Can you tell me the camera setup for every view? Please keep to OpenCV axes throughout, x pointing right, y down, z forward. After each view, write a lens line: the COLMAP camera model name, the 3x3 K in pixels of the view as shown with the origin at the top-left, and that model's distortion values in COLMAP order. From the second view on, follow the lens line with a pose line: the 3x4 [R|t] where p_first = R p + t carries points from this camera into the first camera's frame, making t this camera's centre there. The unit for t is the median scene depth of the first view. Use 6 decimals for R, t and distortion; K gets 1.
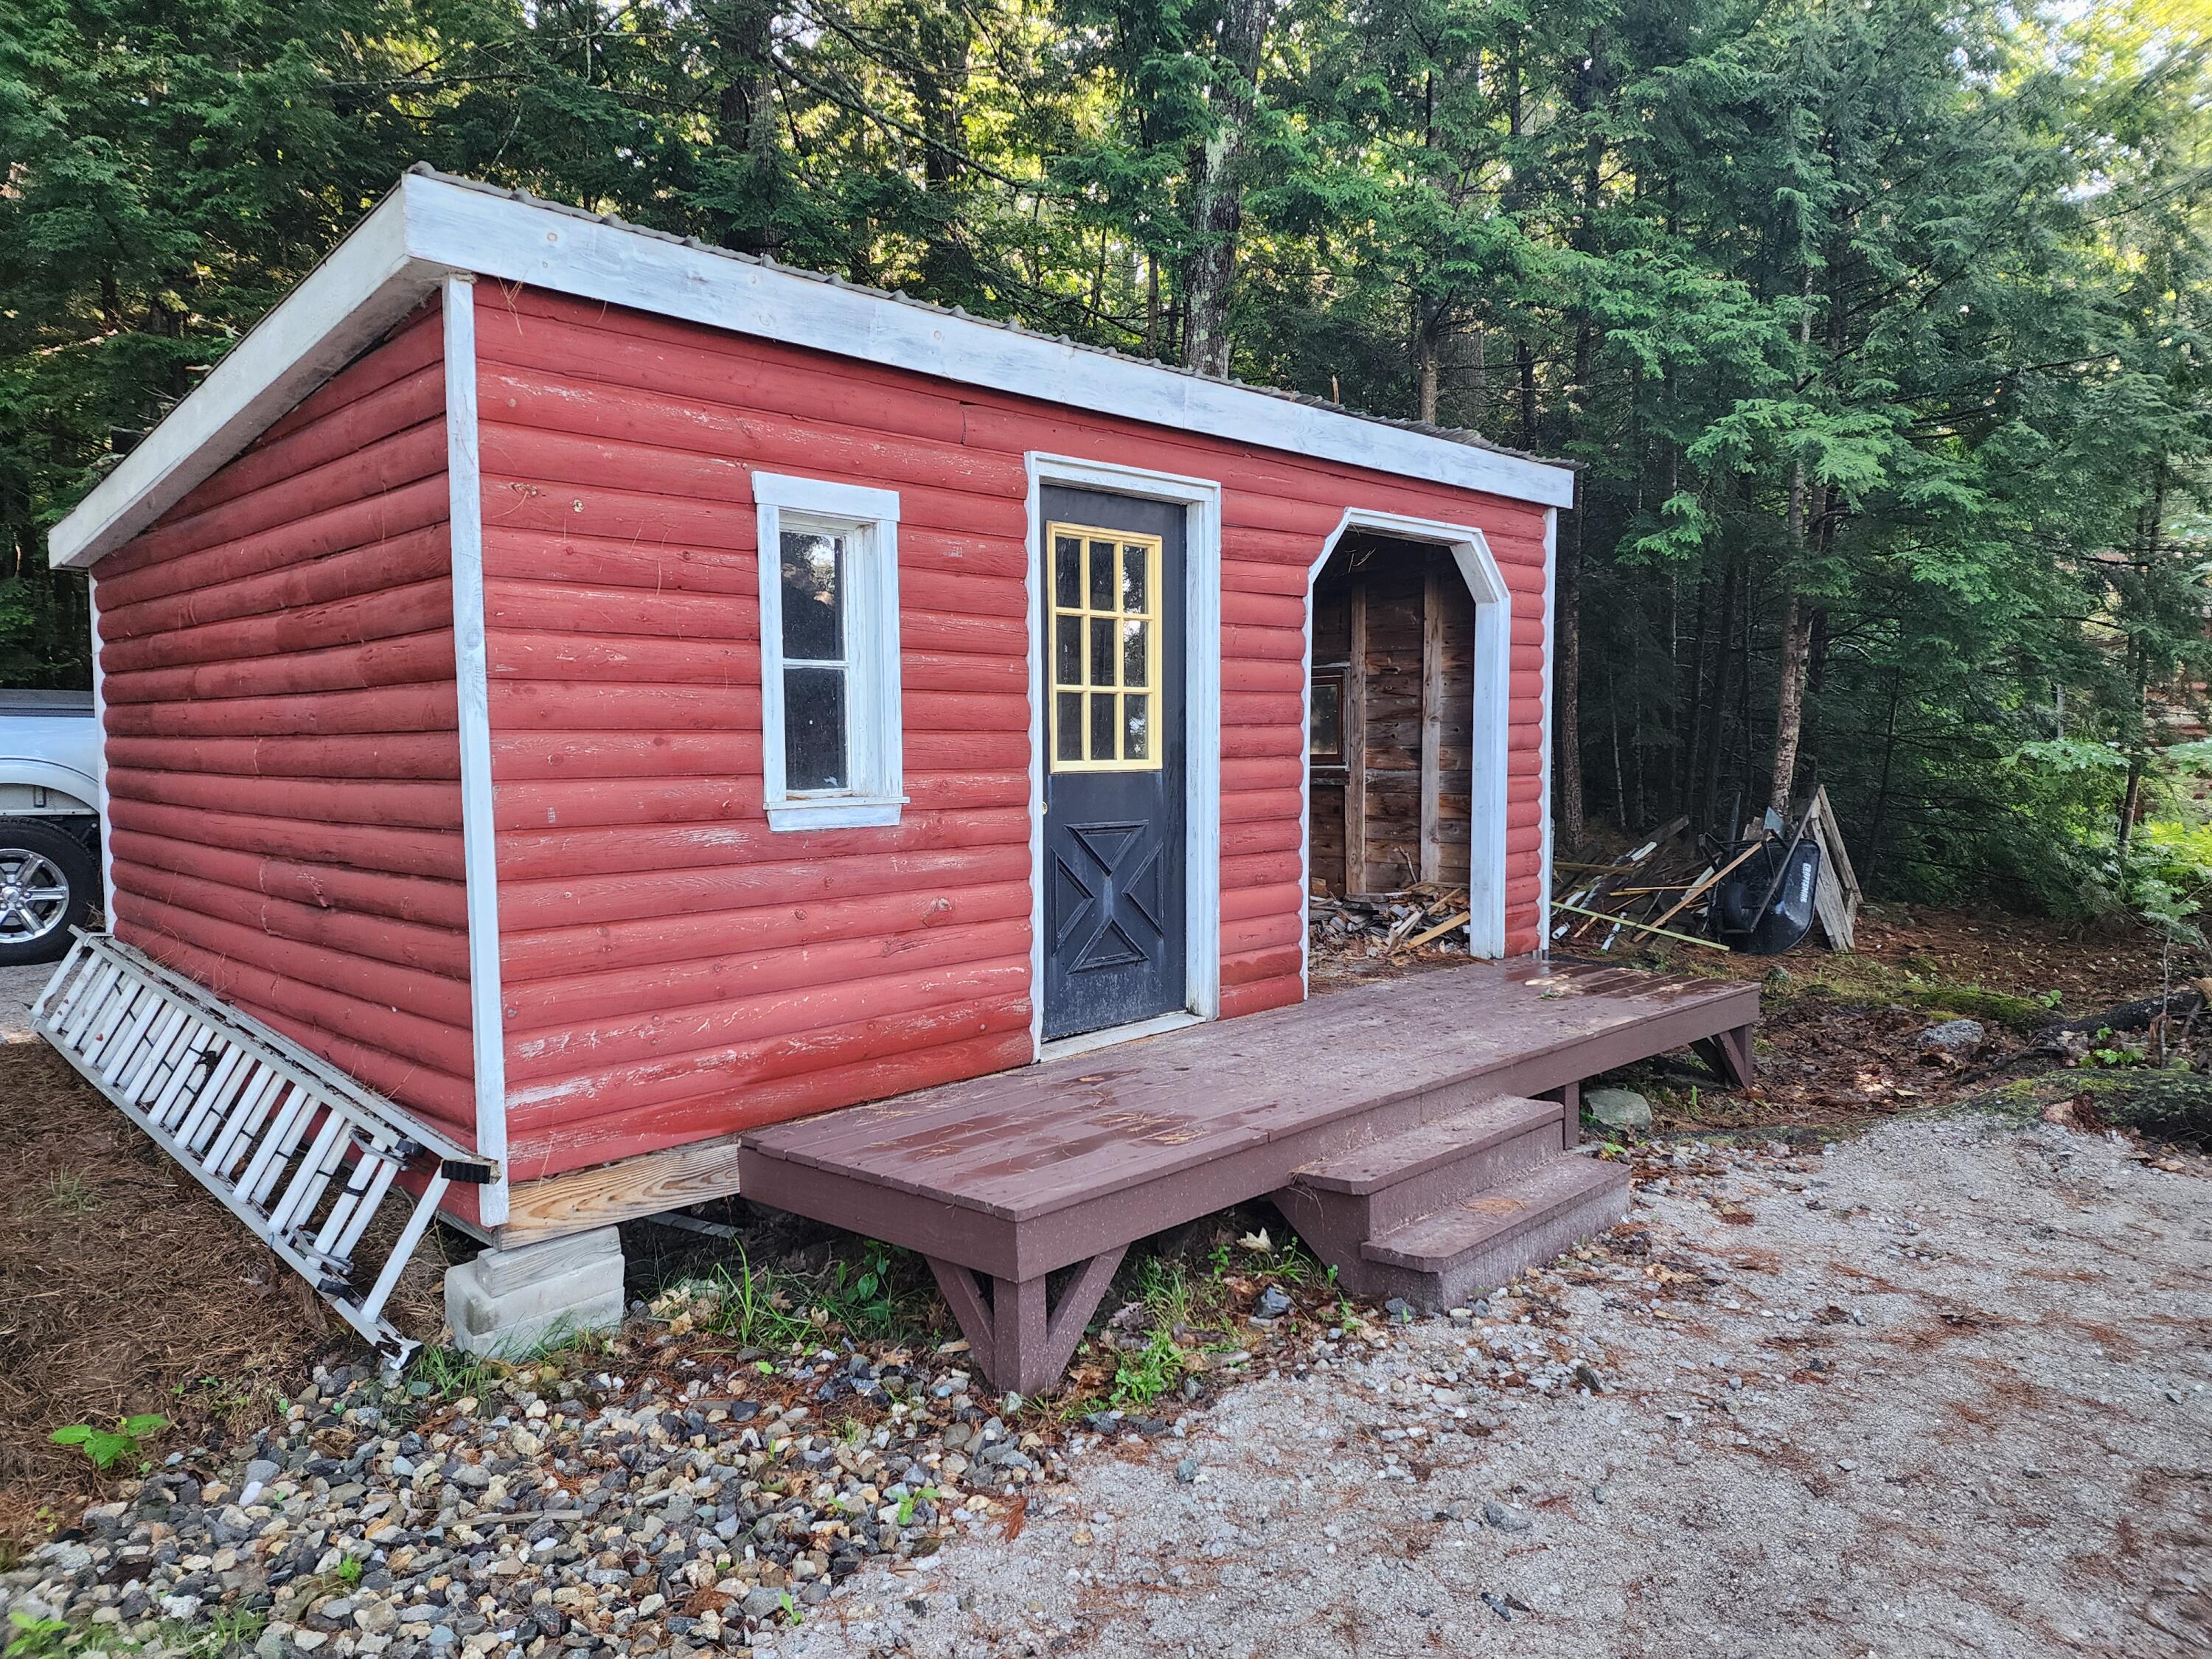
lens RADIAL K [[1451.6, 0, 1093.4], [0, 1451.6, 841.4], [0, 0, 1]] dist [0.084687, -0.075677]
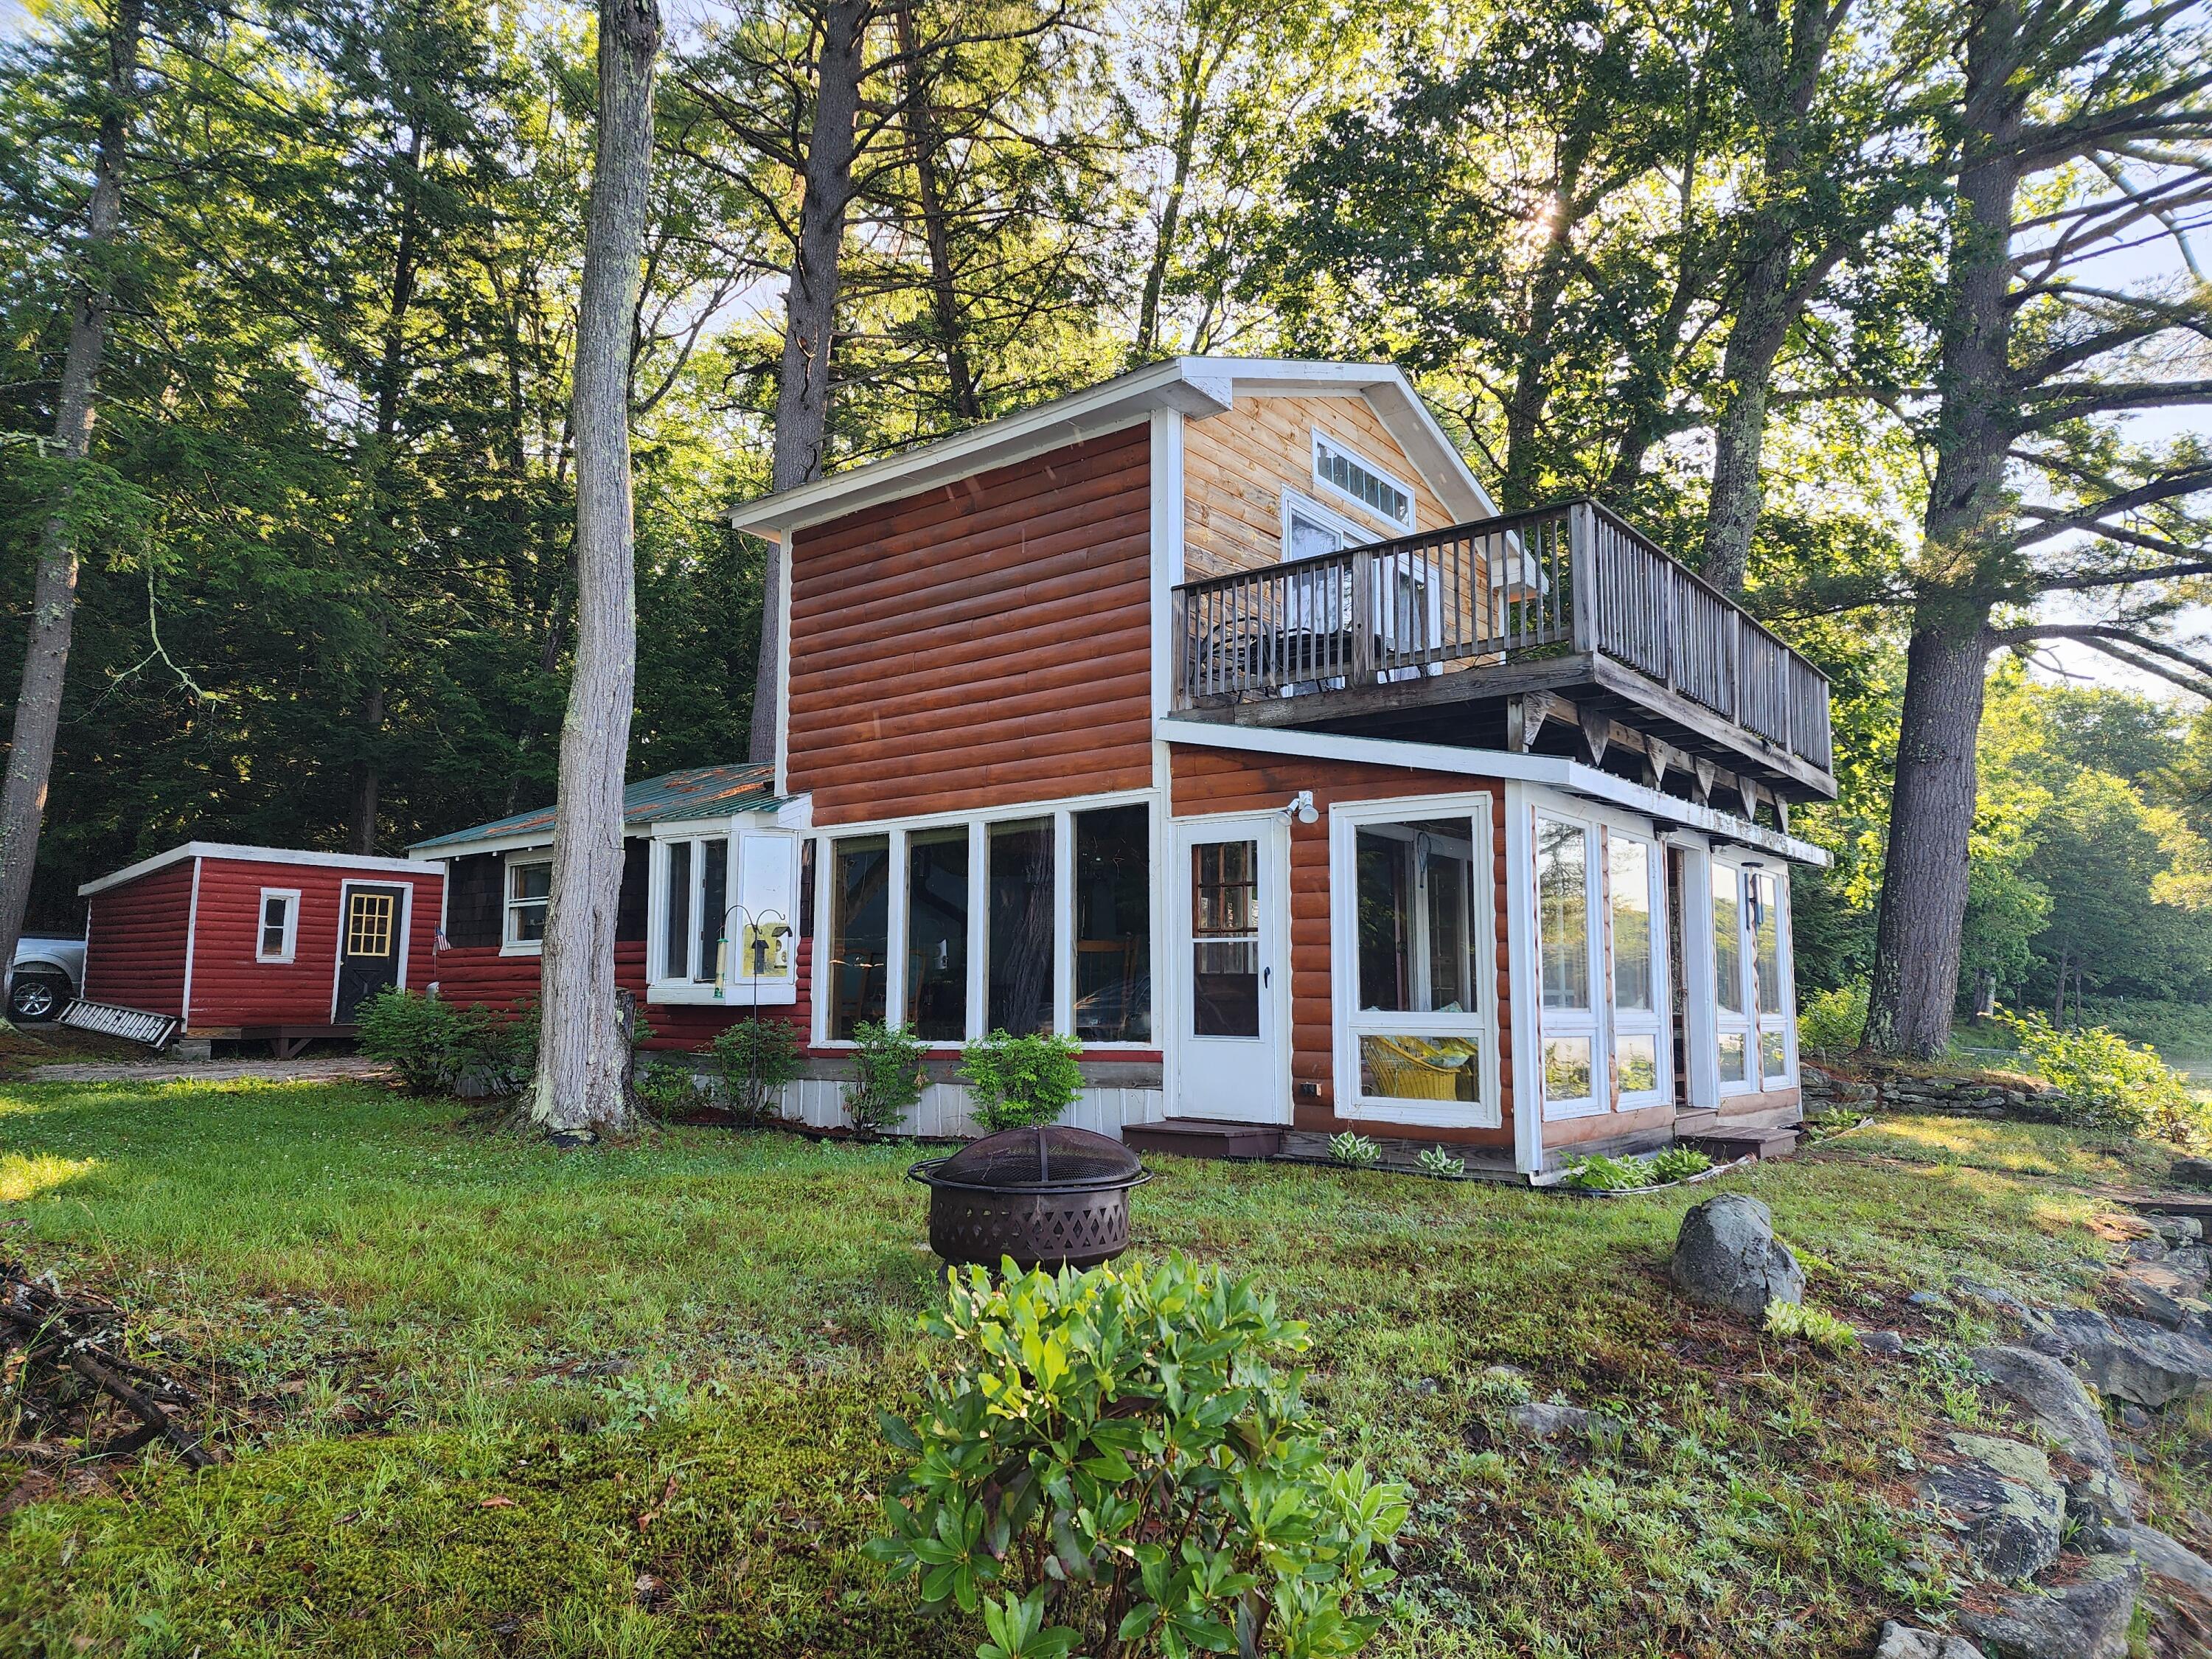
lens RADIAL K [[1451.6, 0, 1093.4], [0, 1451.6, 841.4], [0, 0, 1]] dist [0.084687, -0.075677]
pose [[0.993232, 0.028757, 0.112528, 1.471612], [-0.007127, 0.982128, -0.188081, 0.376751], [-0.115925, 0.186006, 0.975686, -3.115053]]
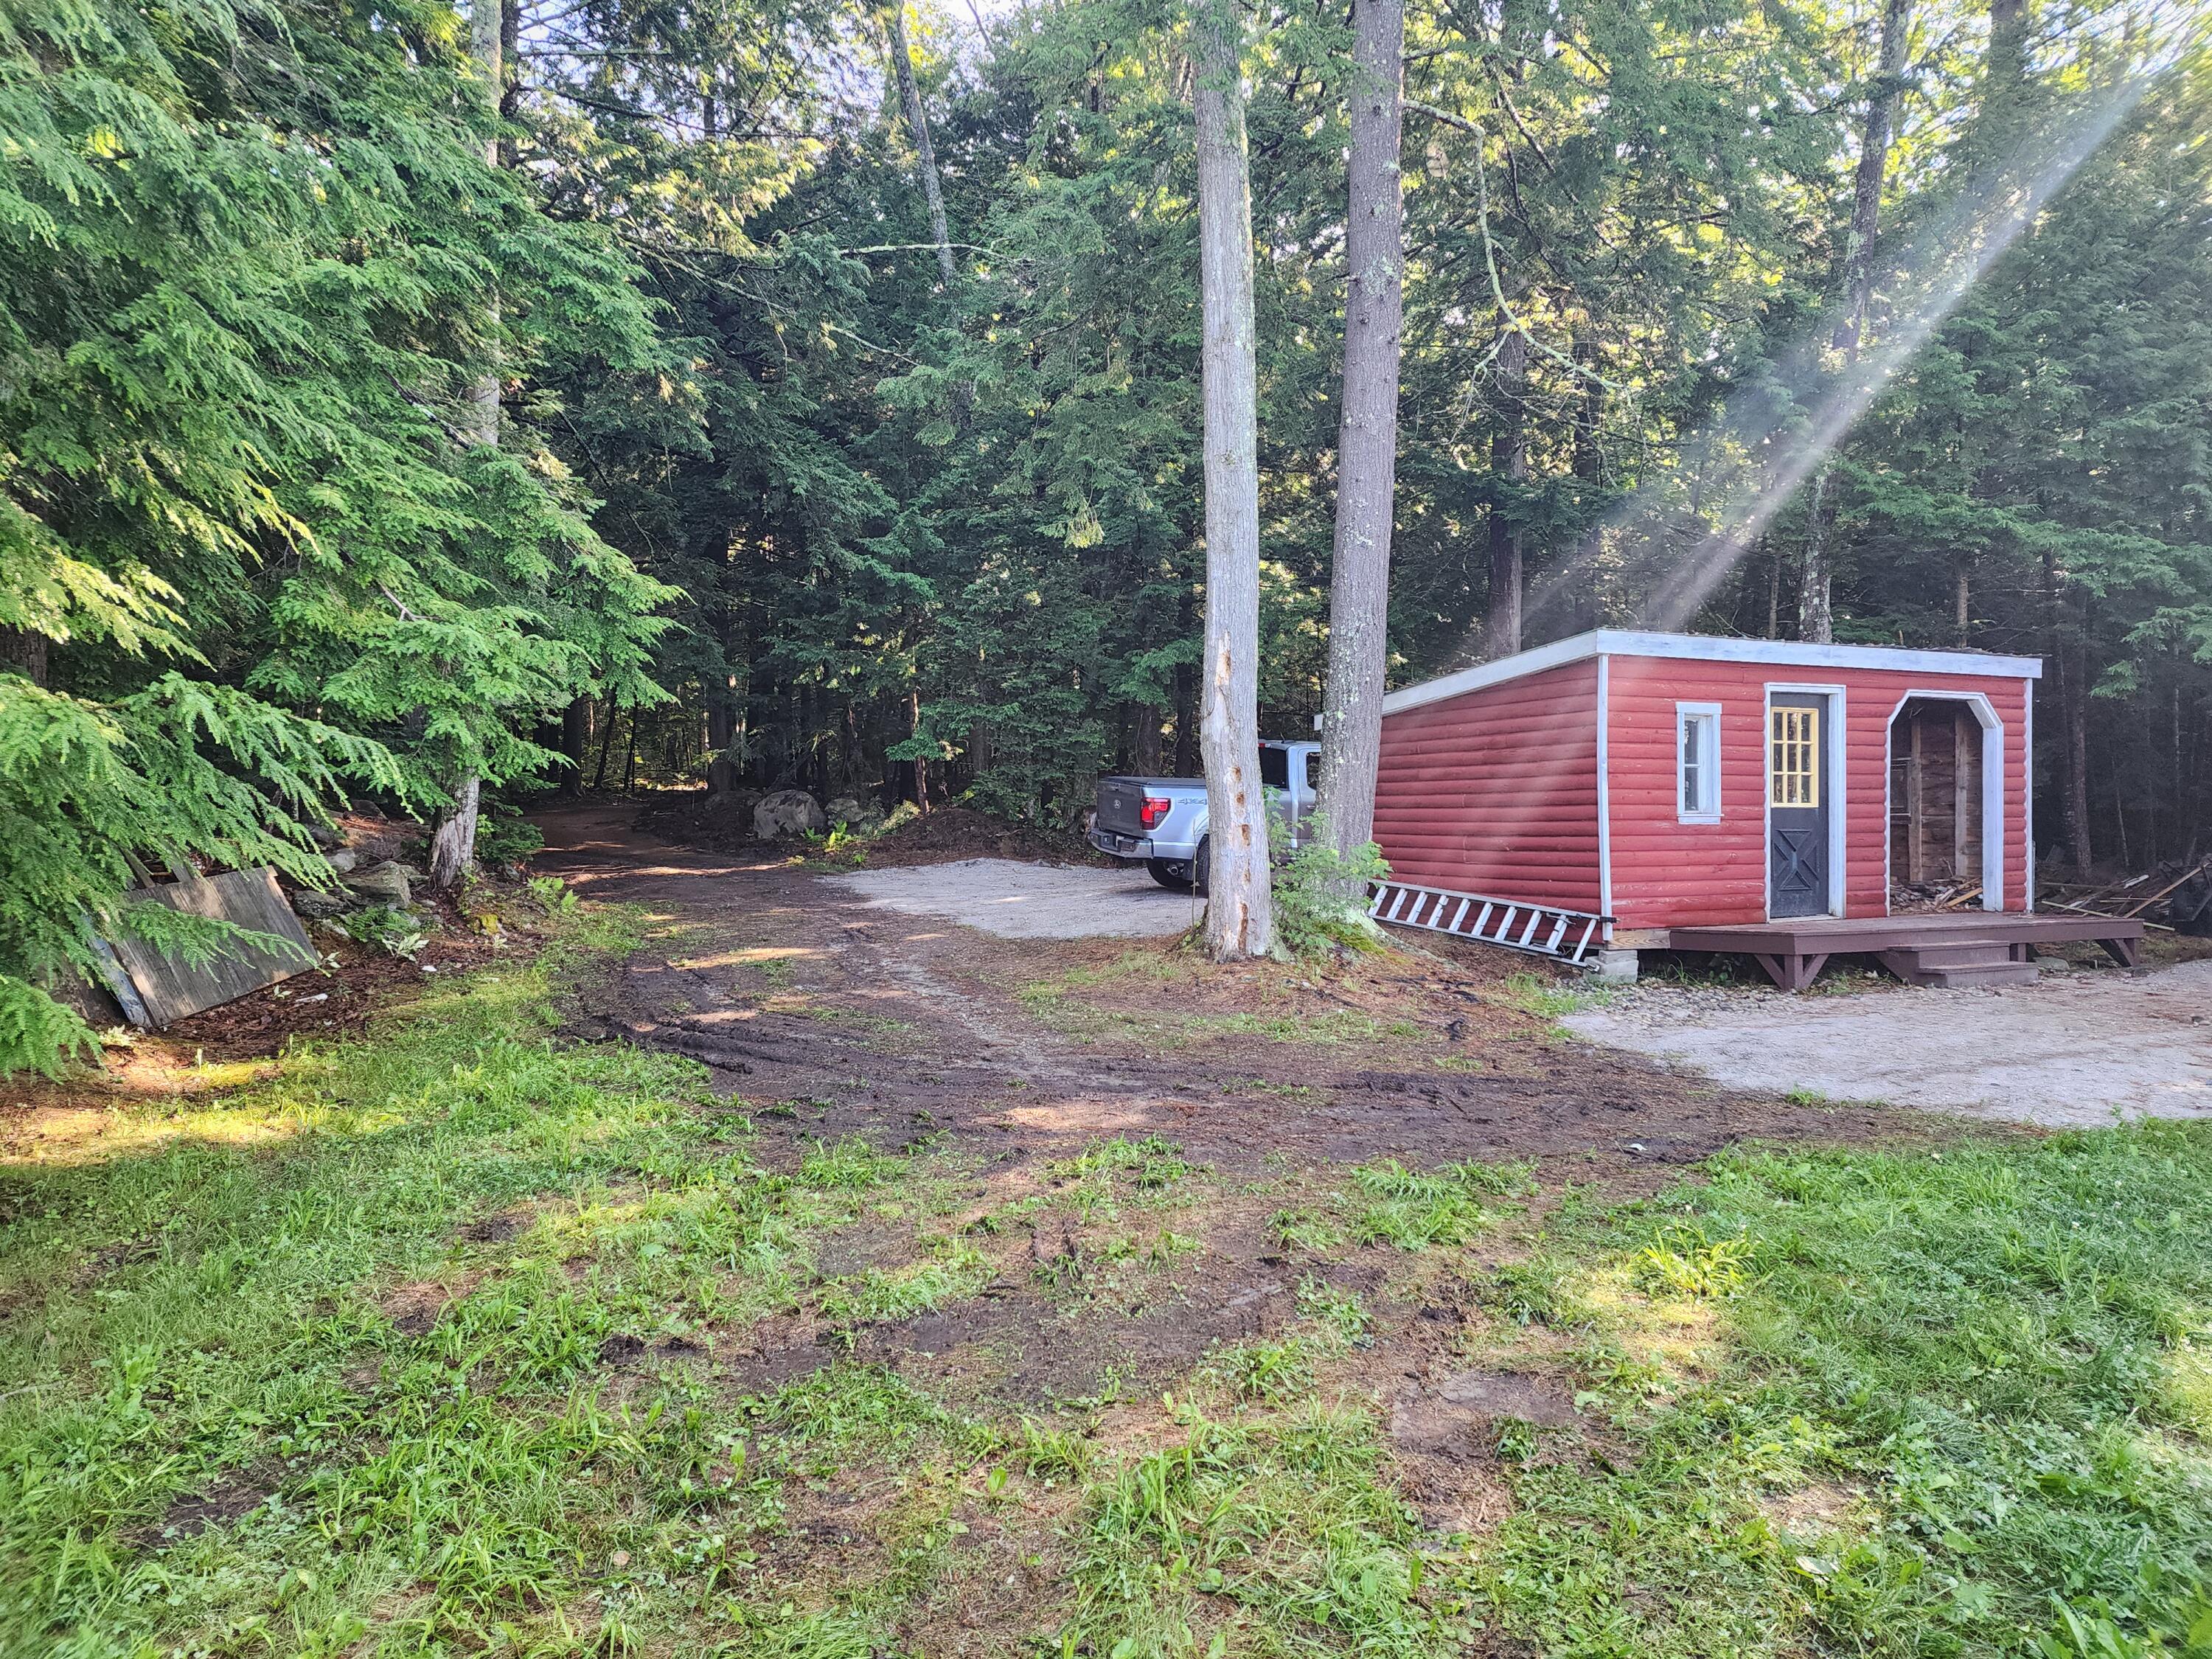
lens RADIAL K [[1462.8, 0, 1102.7], [0, 1462.8, 818.9], [0, 0, 1]] dist [0.037065, -0.020752]
pose [[0.946015, 0.003327, -0.324106, -0.277101], [-0.027109, 0.997256, -0.068890, 0.165223], [0.322987, 0.073957, 0.943509, -1.626415]]
